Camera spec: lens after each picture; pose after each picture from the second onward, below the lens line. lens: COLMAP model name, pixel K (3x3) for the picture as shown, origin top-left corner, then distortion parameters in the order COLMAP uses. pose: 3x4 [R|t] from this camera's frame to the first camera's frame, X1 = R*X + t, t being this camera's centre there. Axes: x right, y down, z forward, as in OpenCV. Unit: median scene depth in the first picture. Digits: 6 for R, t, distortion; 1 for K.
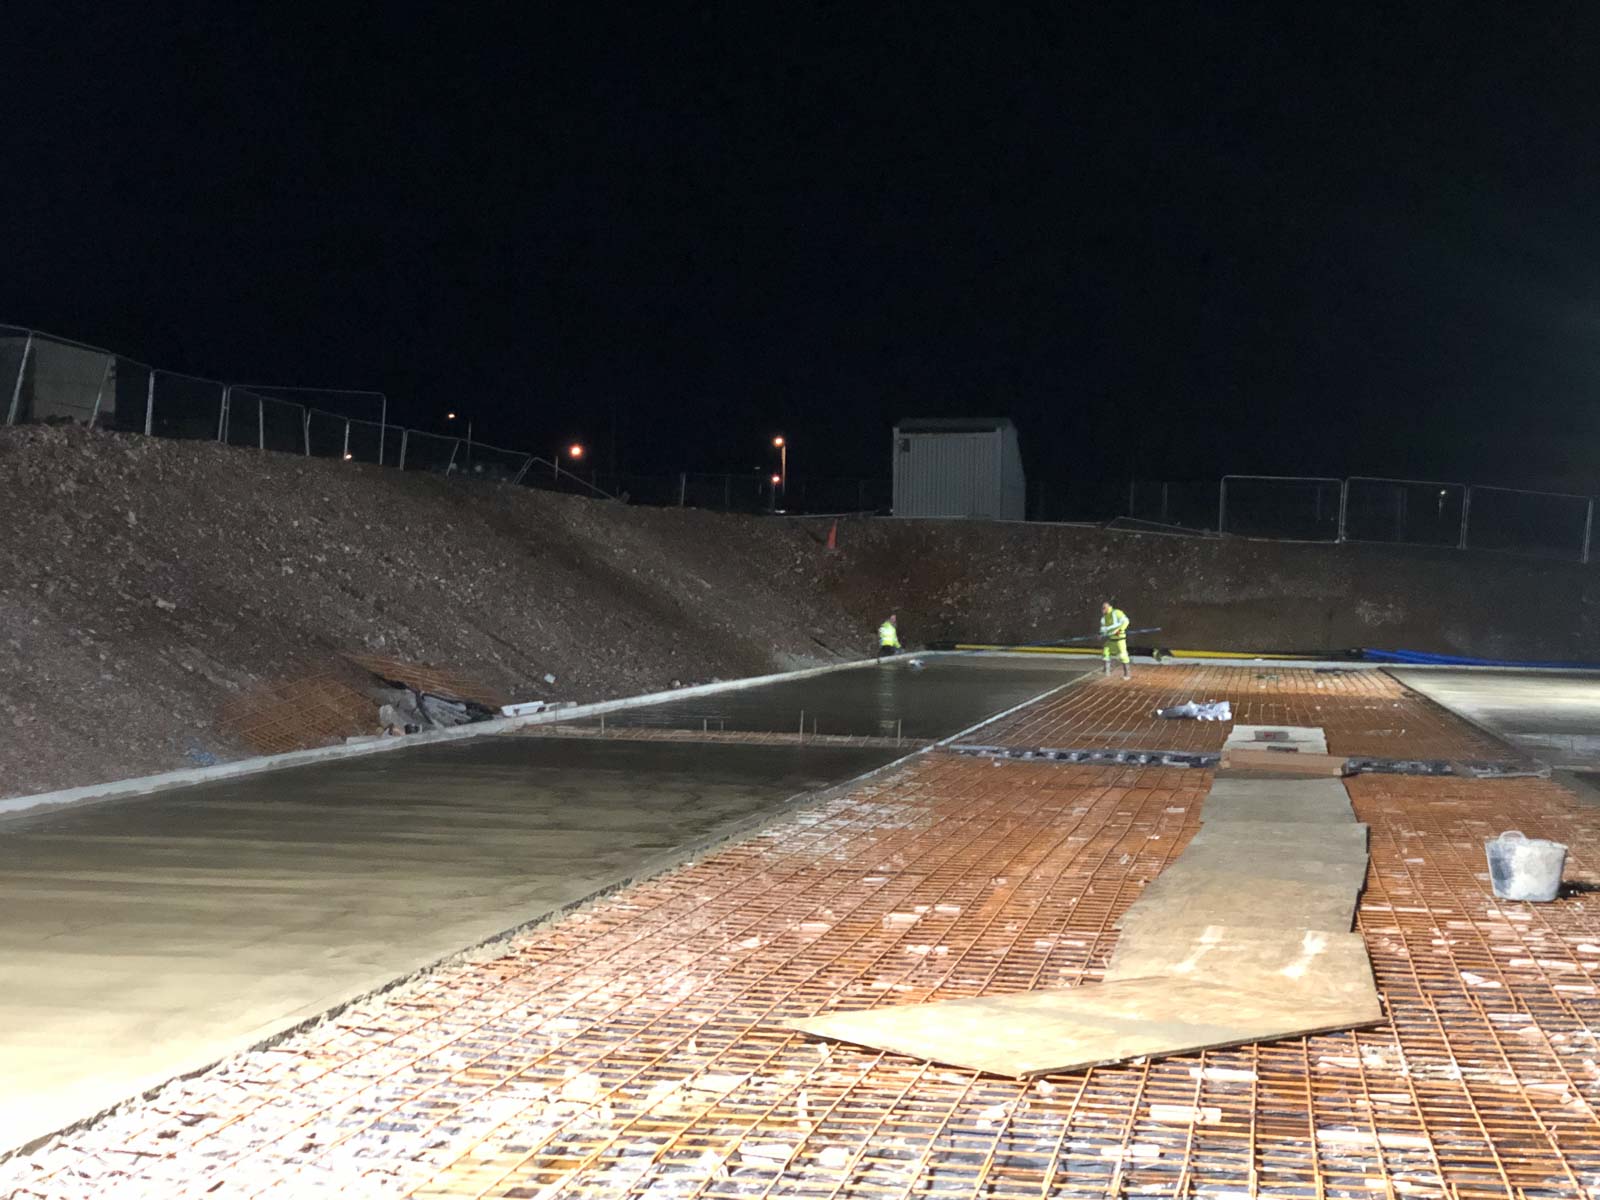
lens RADIAL K [[2832.2, 0, 800.0], [0, 2832.2, 600.0], [0, 0, 1]] dist [-0.037234, -0.116330]
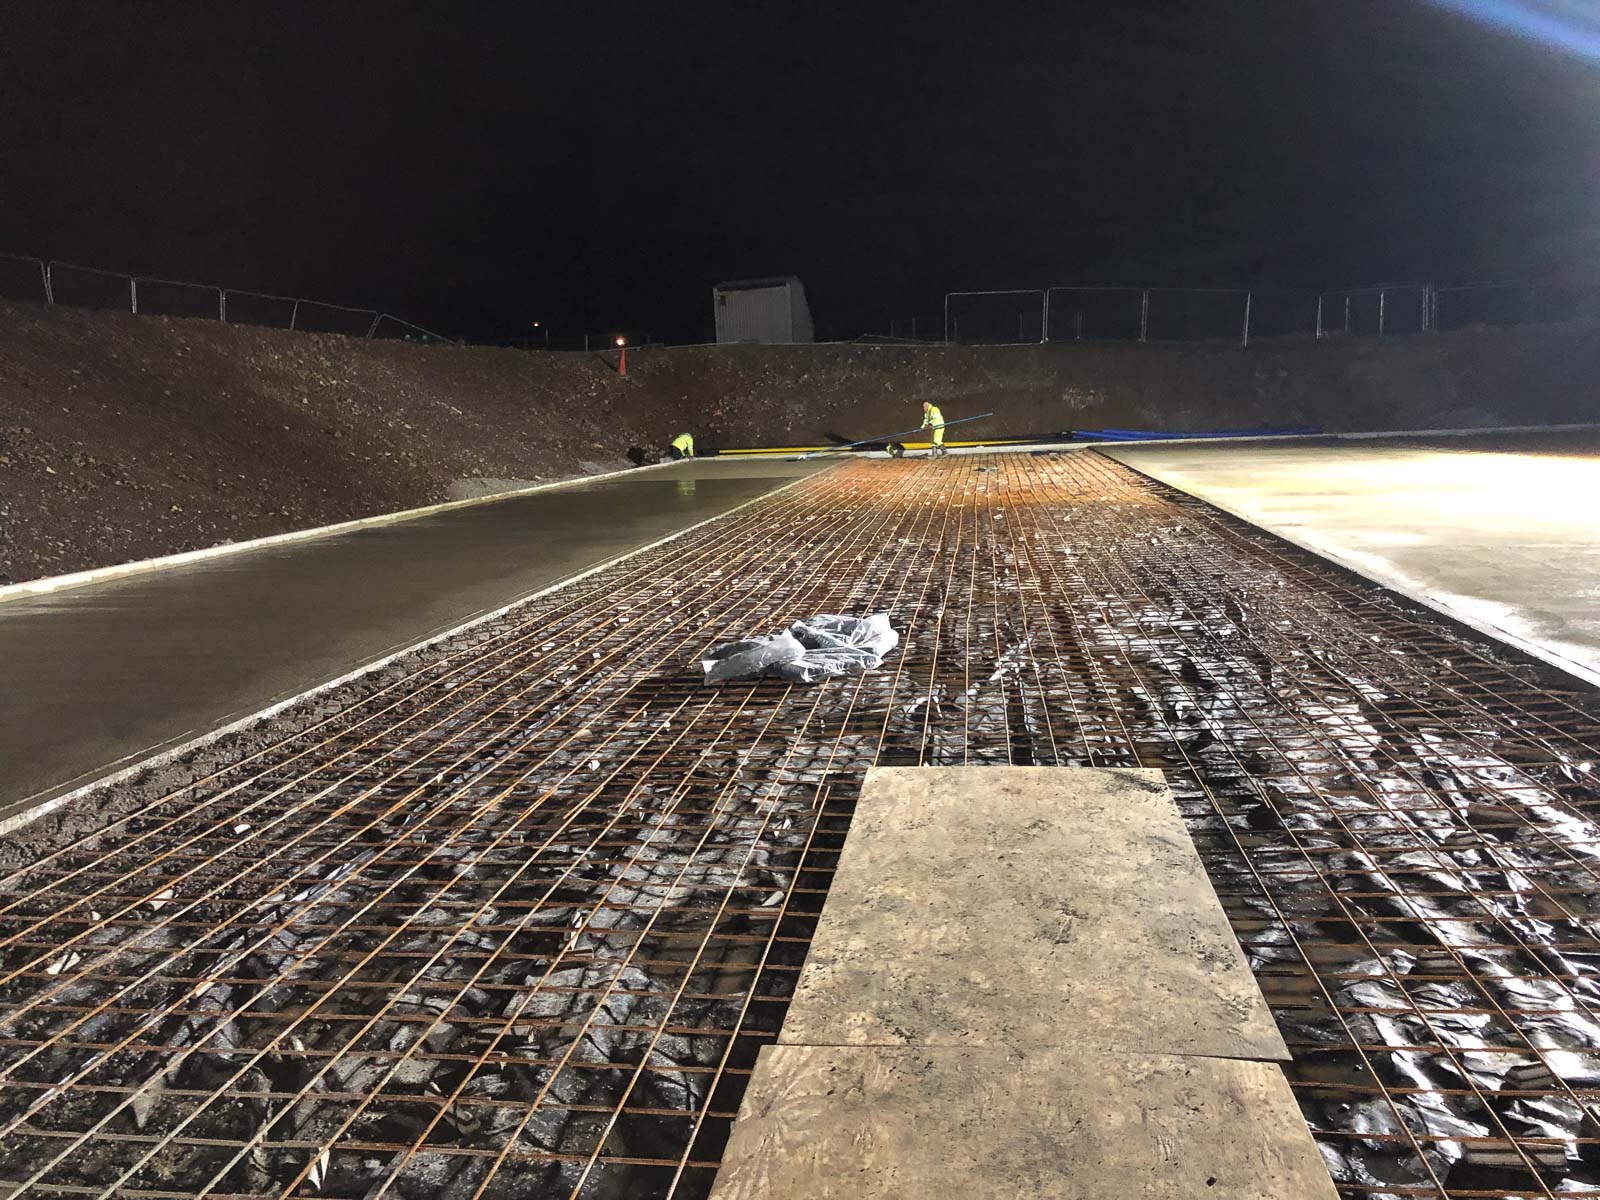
lens RADIAL K [[1280.3, 0, 785.2], [0, 1280.3, 582.9], [0, 0, 1]] dist [0.084940, -0.097022]
pose [[0.997916, -0.064488, -0.002134, 0.075241], [0.064219, 0.989467, 0.129738, 0.003073], [-0.006255, -0.129604, 0.991546, 0.444902]]
